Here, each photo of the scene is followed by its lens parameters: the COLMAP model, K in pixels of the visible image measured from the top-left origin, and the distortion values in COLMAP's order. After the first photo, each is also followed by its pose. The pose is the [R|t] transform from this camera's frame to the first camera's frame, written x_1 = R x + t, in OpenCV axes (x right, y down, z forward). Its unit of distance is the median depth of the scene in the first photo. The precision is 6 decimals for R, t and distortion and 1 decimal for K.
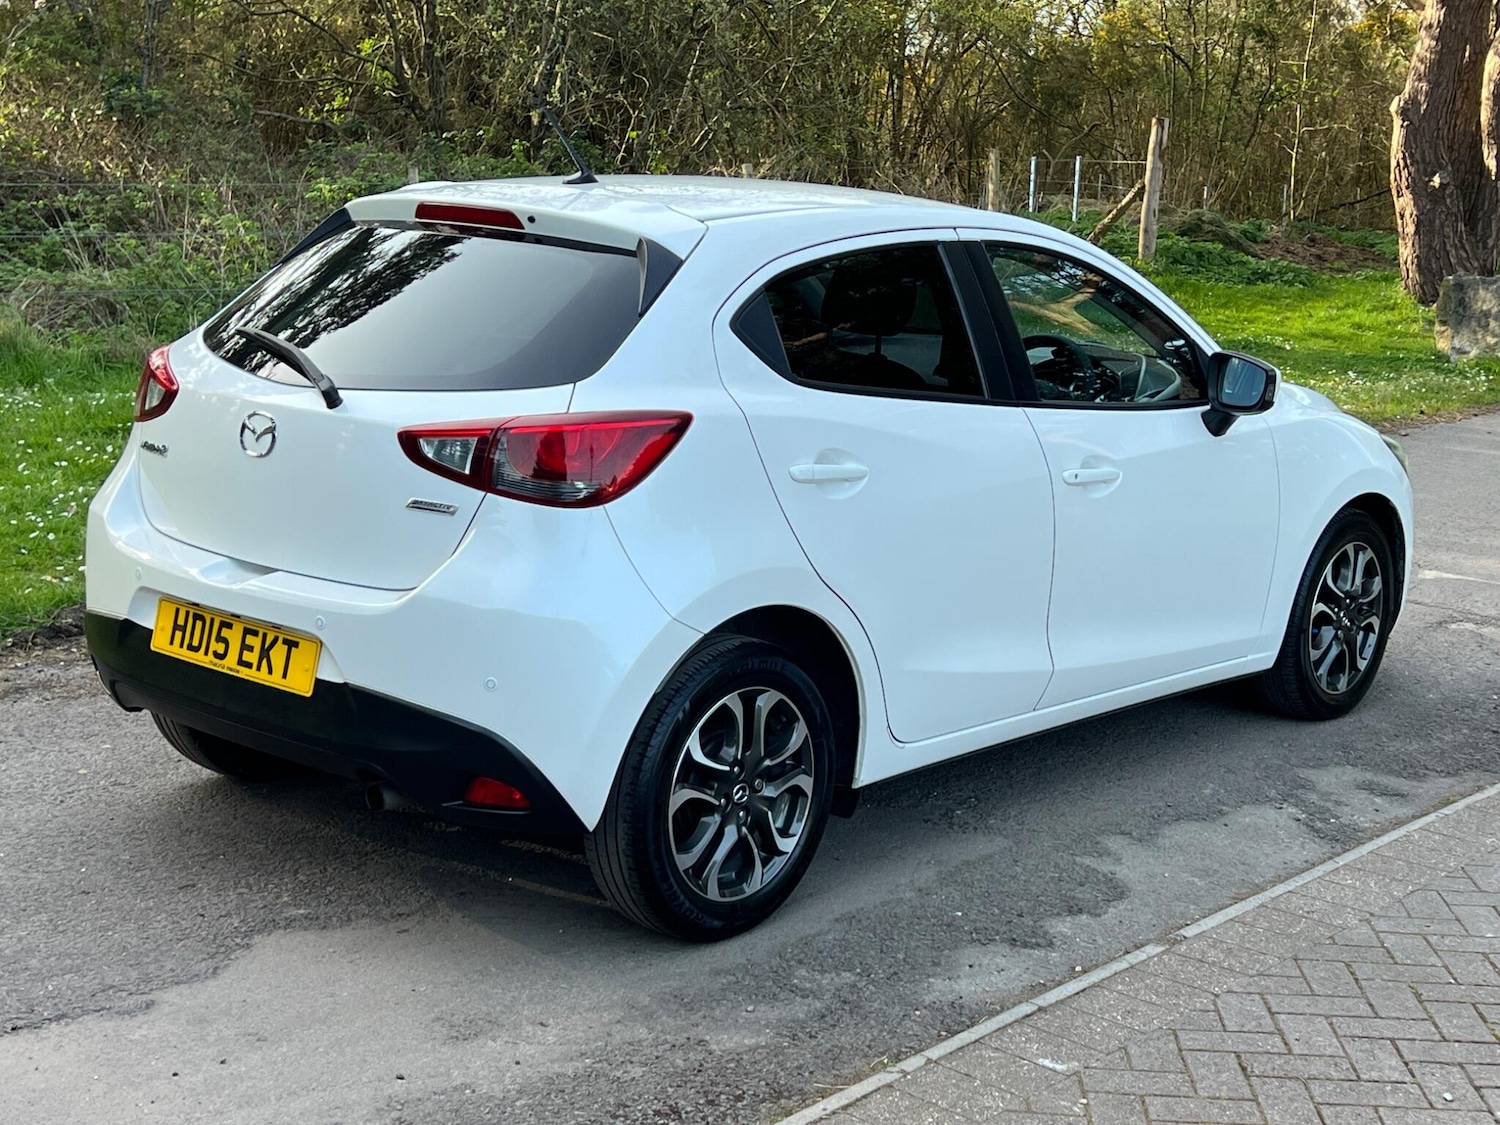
lens RADIAL K [[2117.3, 0, 675.7], [0, 2117.3, 526.9], [0, 0, 1]] dist [0.073271, 0.000000]
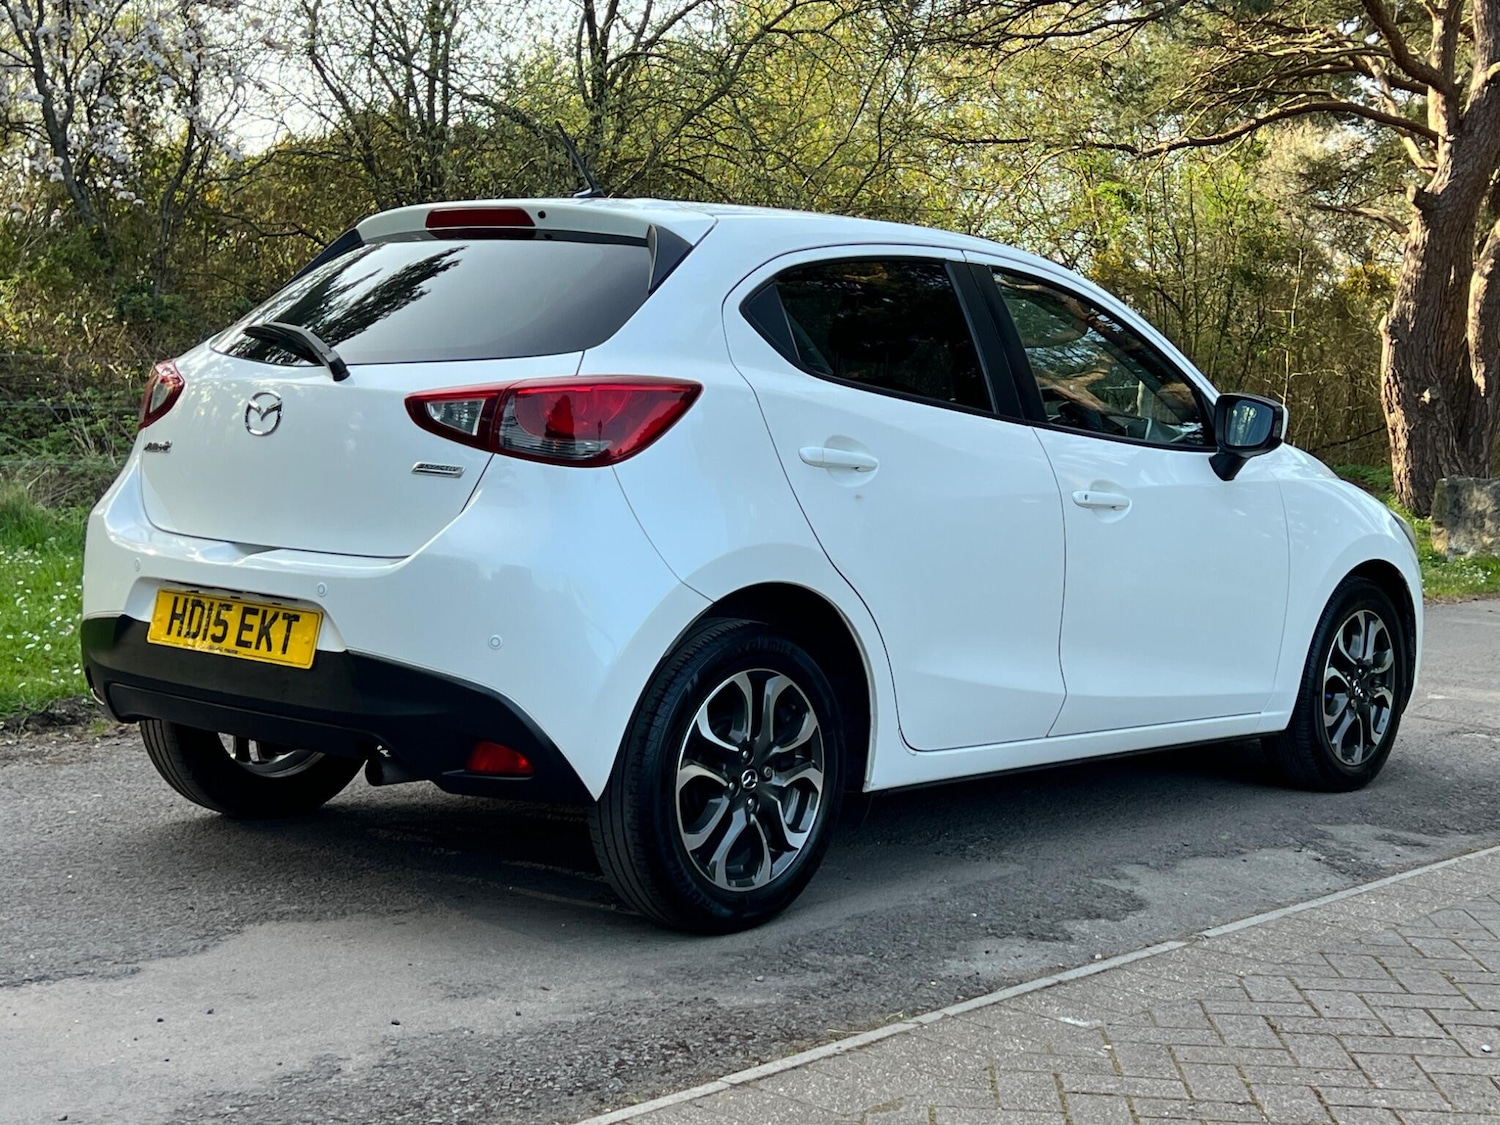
lens RADIAL K [[2117.3, 0, 695.2], [0, 2117.3, 534.1], [0, 0, 1]] dist [0.073271, 0.000000]
pose [[0.999950, 0.004845, 0.008719, -0.003278], [-0.003849, 0.993831, -0.110840, 0.120613], [-0.009202, 0.110801, 0.993800, 0.018490]]
